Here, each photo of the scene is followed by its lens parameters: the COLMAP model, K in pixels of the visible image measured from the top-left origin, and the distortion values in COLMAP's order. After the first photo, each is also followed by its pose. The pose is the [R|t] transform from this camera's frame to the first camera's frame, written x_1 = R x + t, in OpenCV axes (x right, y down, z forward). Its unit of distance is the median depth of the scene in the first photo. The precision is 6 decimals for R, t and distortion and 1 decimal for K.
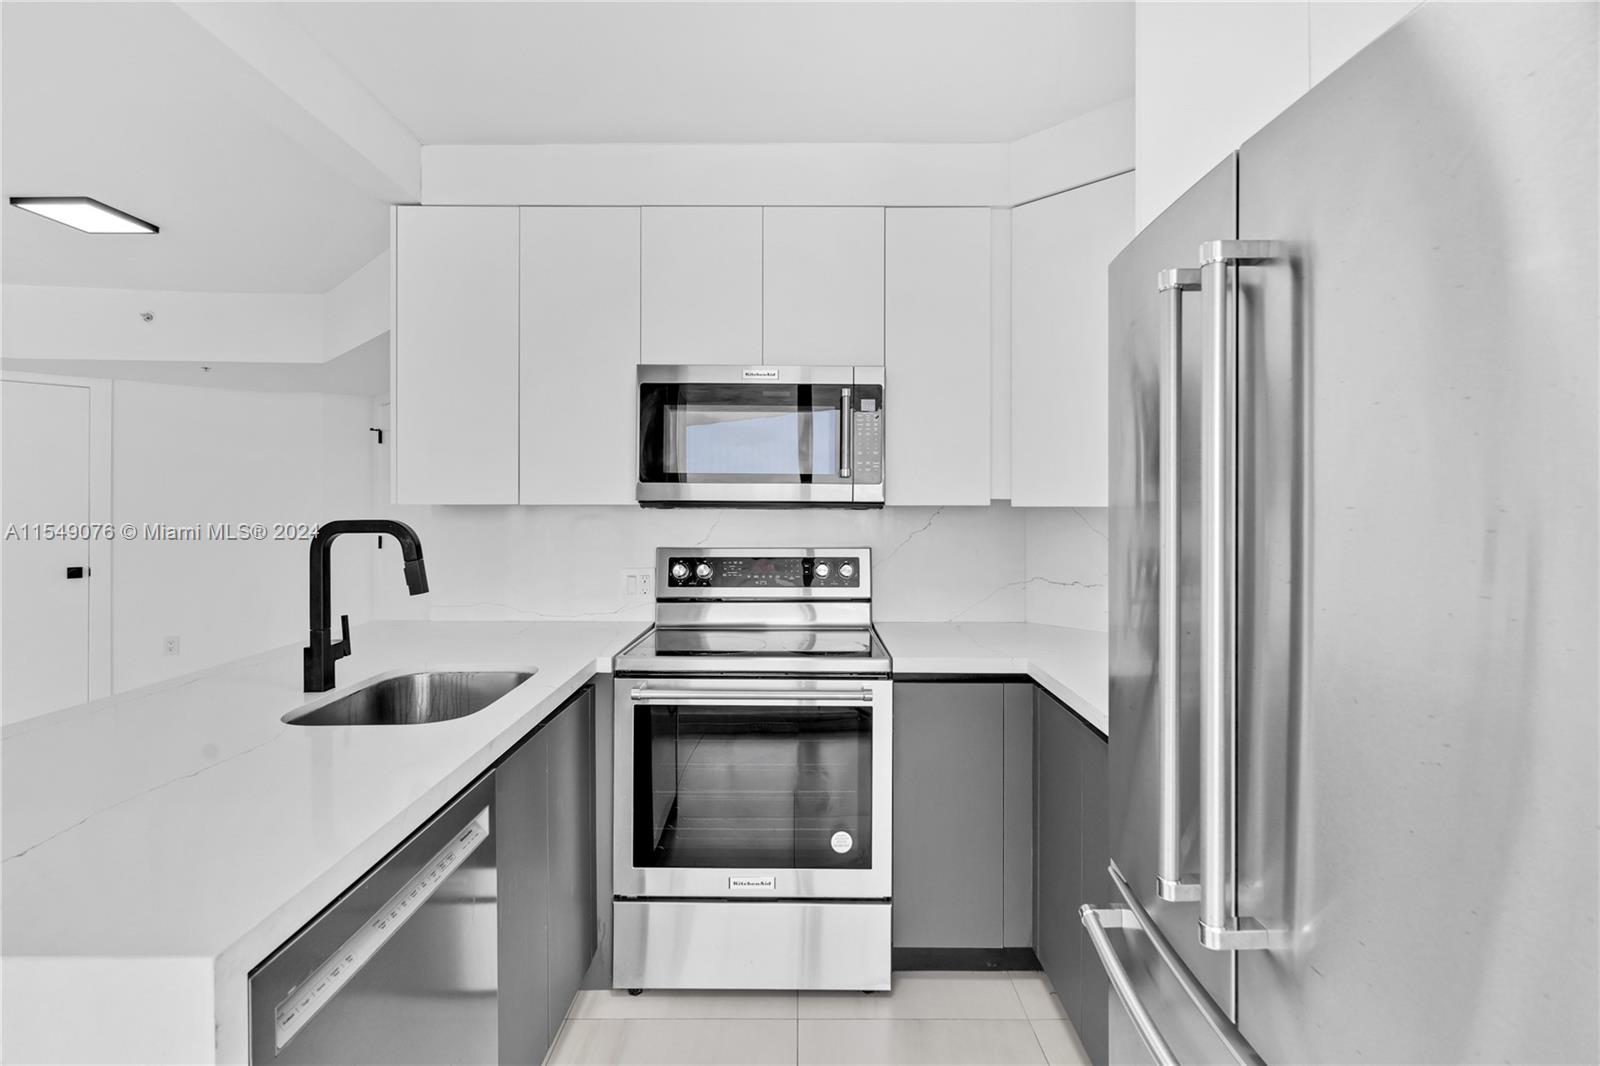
lens RADIAL K [[741.1, 0, 806.5], [0, 741.1, 507.1], [0, 0, 1]] dist [-0.007095, -0.001304]
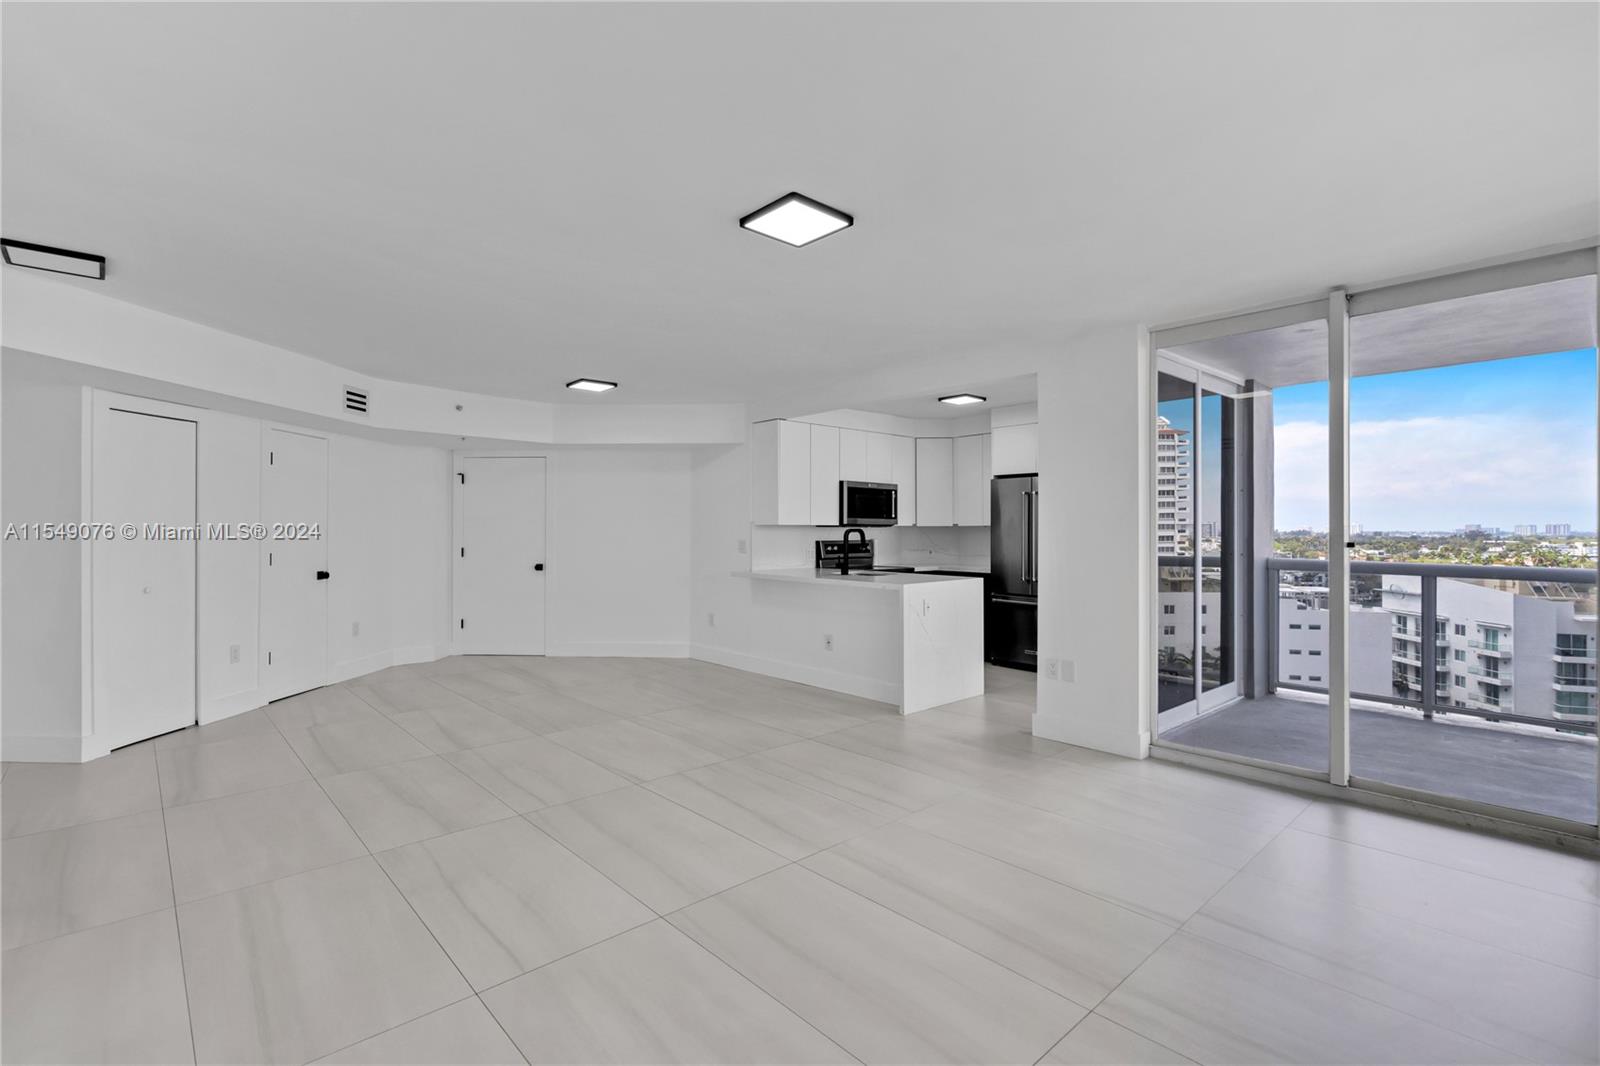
lens RADIAL K [[741.1, 0, 802.8], [0, 741.1, 527.8], [0, 0, 1]] dist [-0.007095, -0.001304]
pose [[0.736047, -0.000089, 0.676931, -2.613051], [0.003529, 0.999987, -0.003706, 0.019469], [-0.676922, 0.005117, 0.736037, -1.245193]]
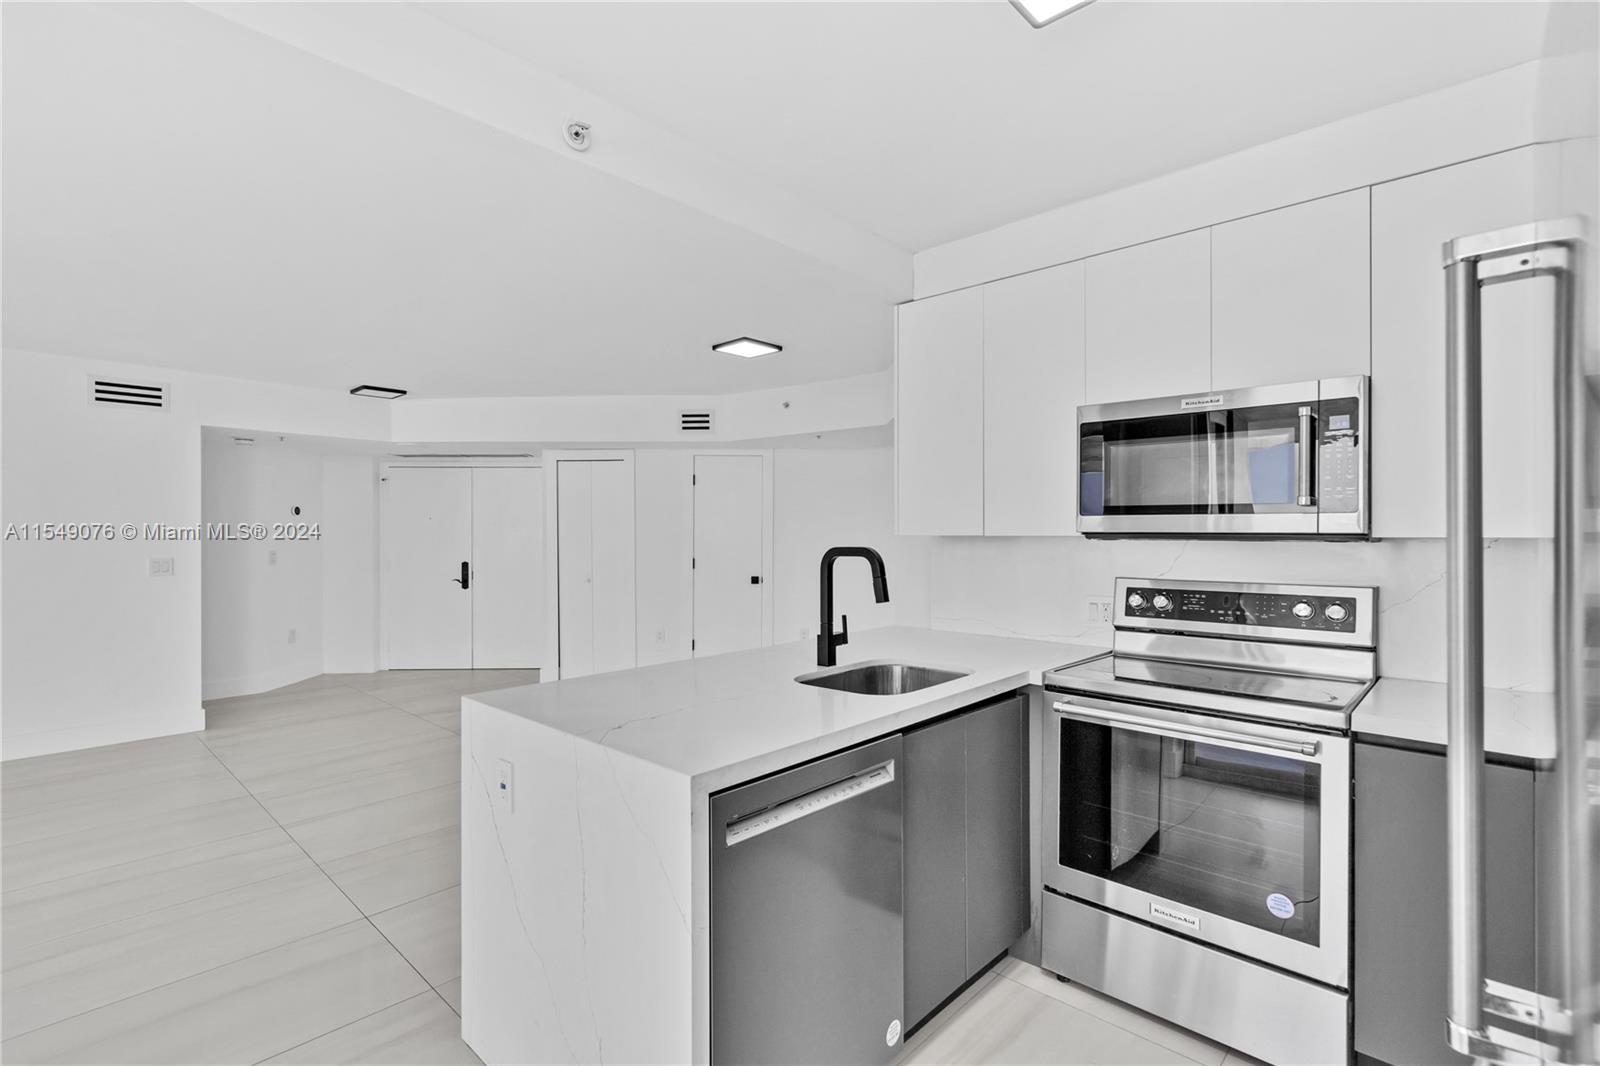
lens RADIAL K [[741.1, 0, 807.3], [0, 741.1, 536.2], [0, 0, 1]] dist [-0.007095, -0.001304]
pose [[0.730701, 0.001471, -0.682696, 0.230724], [-0.001810, 0.999998, 0.000217, -0.002632], [0.682695, 0.001078, 0.730702, -0.061795]]
